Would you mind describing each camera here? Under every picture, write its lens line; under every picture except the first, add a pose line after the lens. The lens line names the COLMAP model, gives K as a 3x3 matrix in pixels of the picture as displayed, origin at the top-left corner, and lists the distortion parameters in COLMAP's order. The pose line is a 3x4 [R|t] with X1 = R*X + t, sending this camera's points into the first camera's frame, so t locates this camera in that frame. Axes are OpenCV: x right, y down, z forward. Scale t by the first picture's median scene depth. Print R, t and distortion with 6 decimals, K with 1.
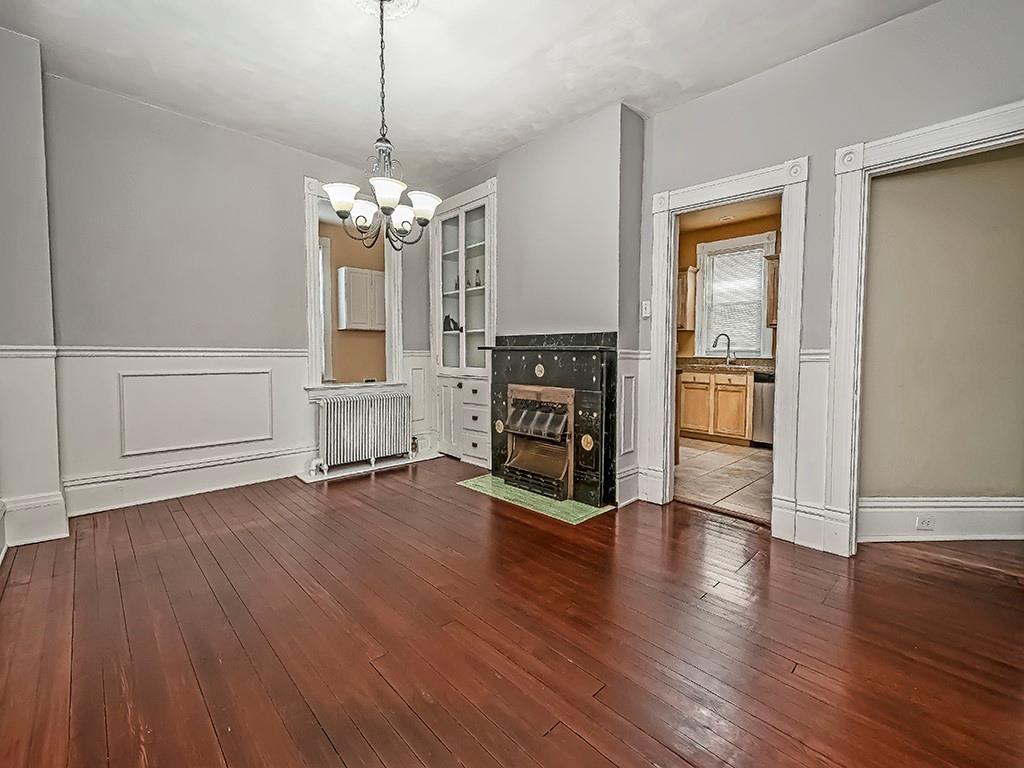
lens RADIAL K [[452.6, 0, 506.0], [0, 452.6, 375.4], [0, 0, 1]] dist [0.019393, -0.001447]
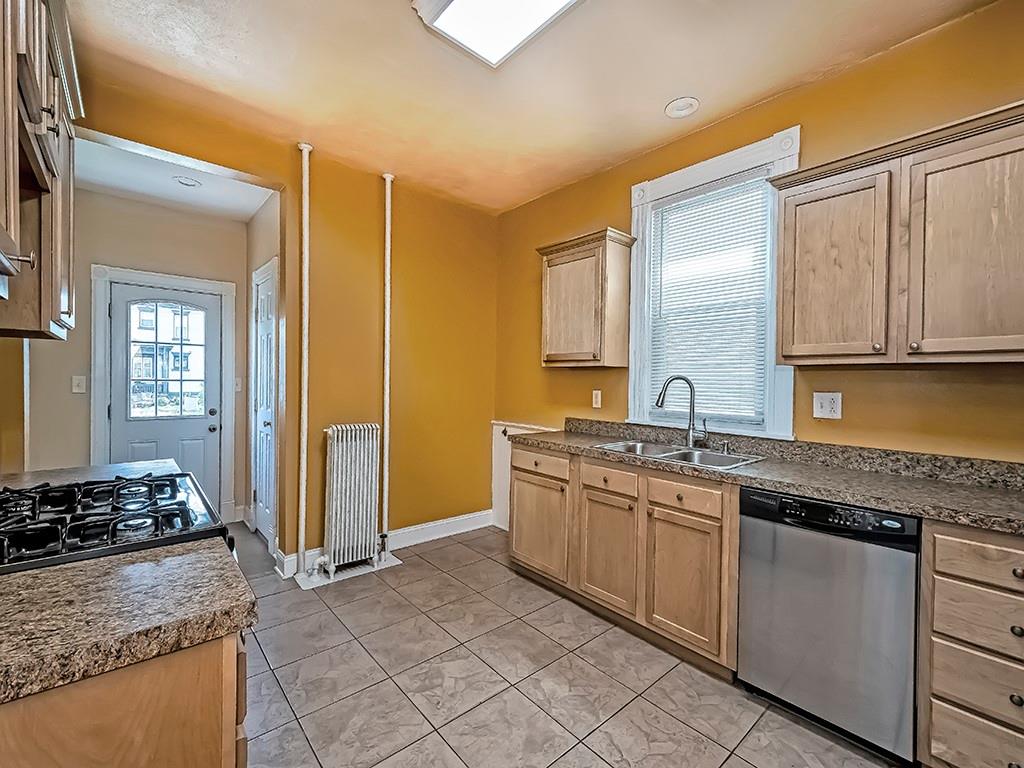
lens RADIAL K [[452.6, 0, 511.0], [0, 452.6, 385.9], [0, 0, 1]] dist [0.019393, -0.001447]
pose [[0.998593, 0.009559, -0.052164, 0.340350], [-0.011221, 0.999435, -0.031673, -0.066911], [0.051832, 0.032213, 0.998136, 0.557194]]
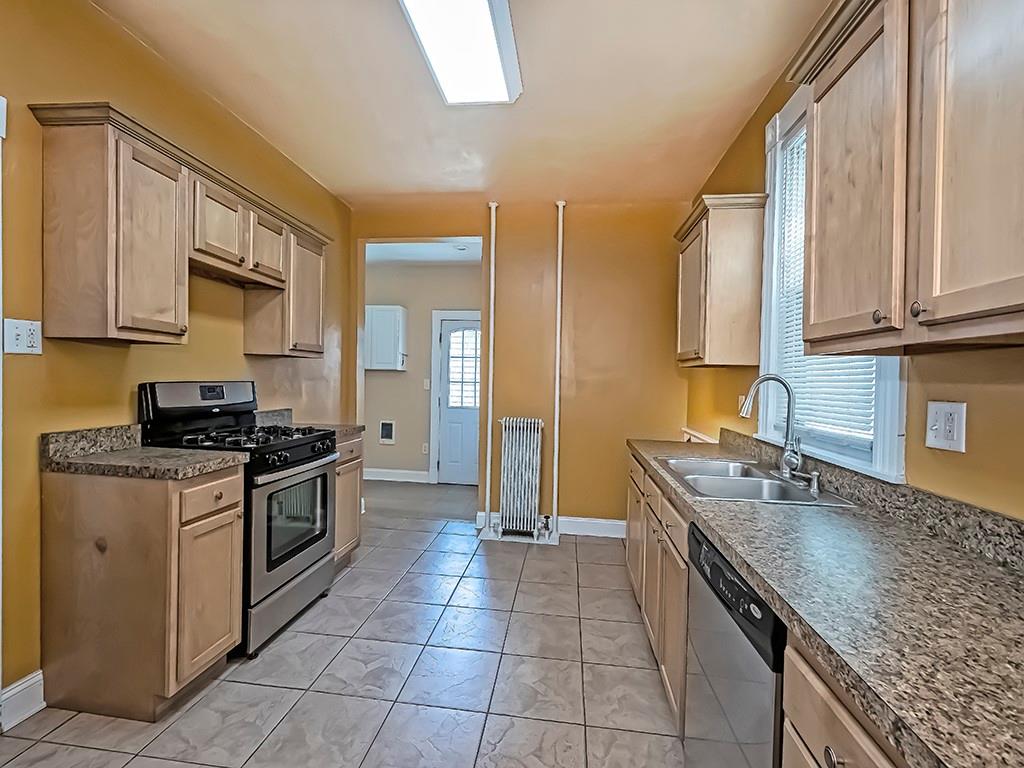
lens RADIAL K [[452.6, 0, 511.5], [0, 452.6, 388.1], [0, 0, 1]] dist [0.019393, -0.001447]
pose [[0.615966, 0.021818, -0.787470, 0.620907], [-0.053107, 0.998492, -0.013876, -0.069445], [0.785980, 0.050368, 0.616196, 0.665265]]
